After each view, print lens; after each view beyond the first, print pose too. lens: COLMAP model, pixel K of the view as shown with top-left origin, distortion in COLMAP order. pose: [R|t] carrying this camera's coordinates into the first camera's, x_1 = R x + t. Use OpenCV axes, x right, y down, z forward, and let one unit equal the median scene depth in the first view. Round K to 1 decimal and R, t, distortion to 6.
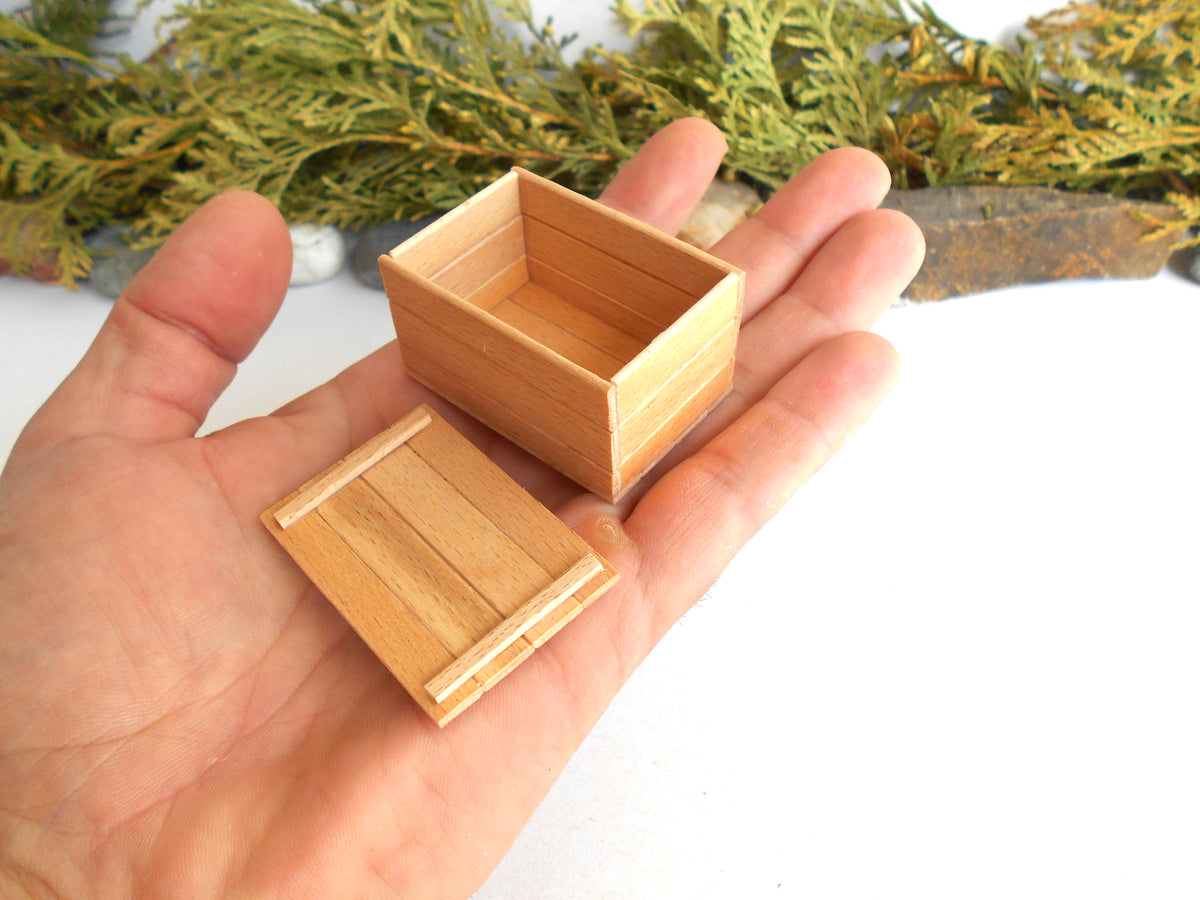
lens RADIAL K [[1016.6, 0, 599.2], [0, 1016.6, 443.1], [0, 0, 1]] dist [-0.028305, 0.009385]
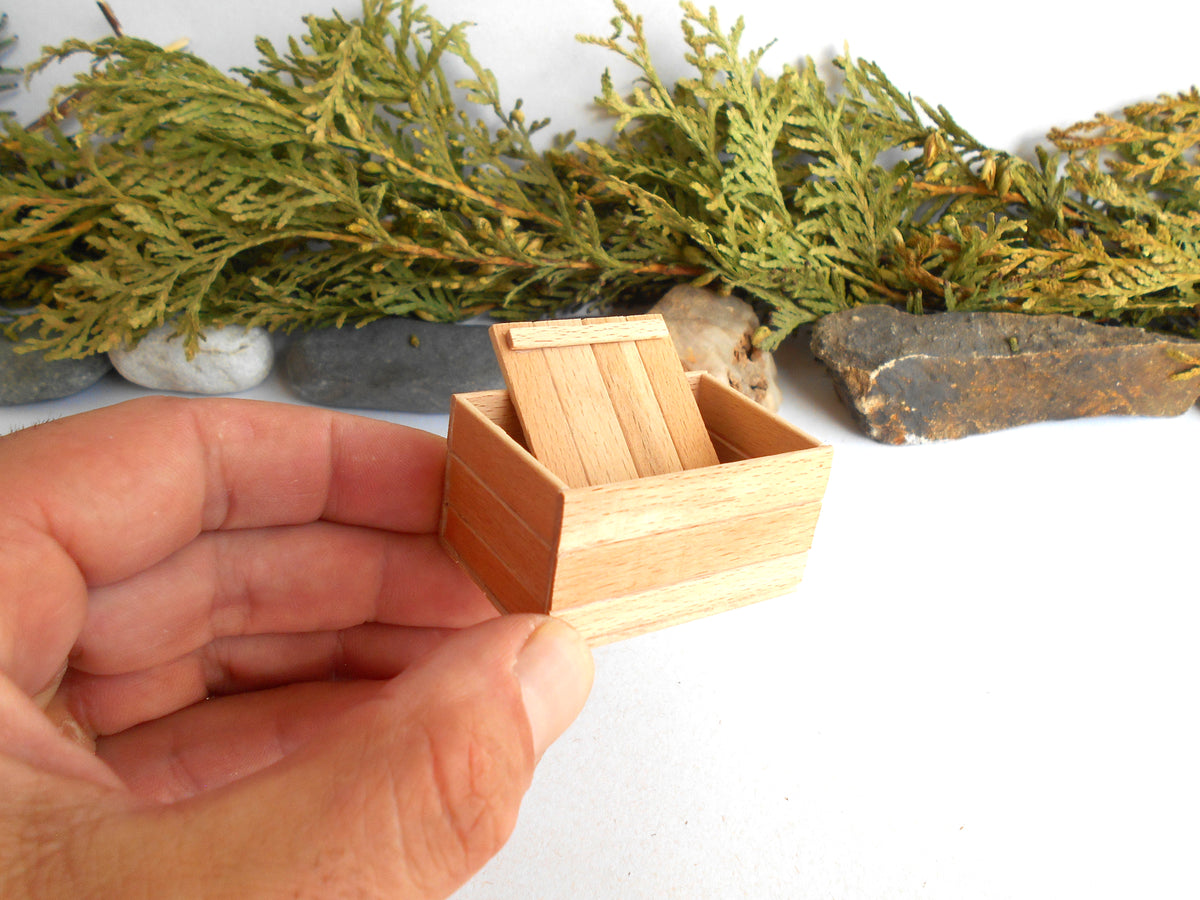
lens RADIAL K [[1019.2, 0, 600.0], [0, 1019.2, 450.0], [0, 0, 1]] dist [-0.015805, -0.003136]
pose [[0.995118, 0.011091, 0.098070, -0.066808], [-0.008822, 0.999684, -0.023545, -0.103793], [-0.098300, 0.022565, 0.994901, 0.128947]]
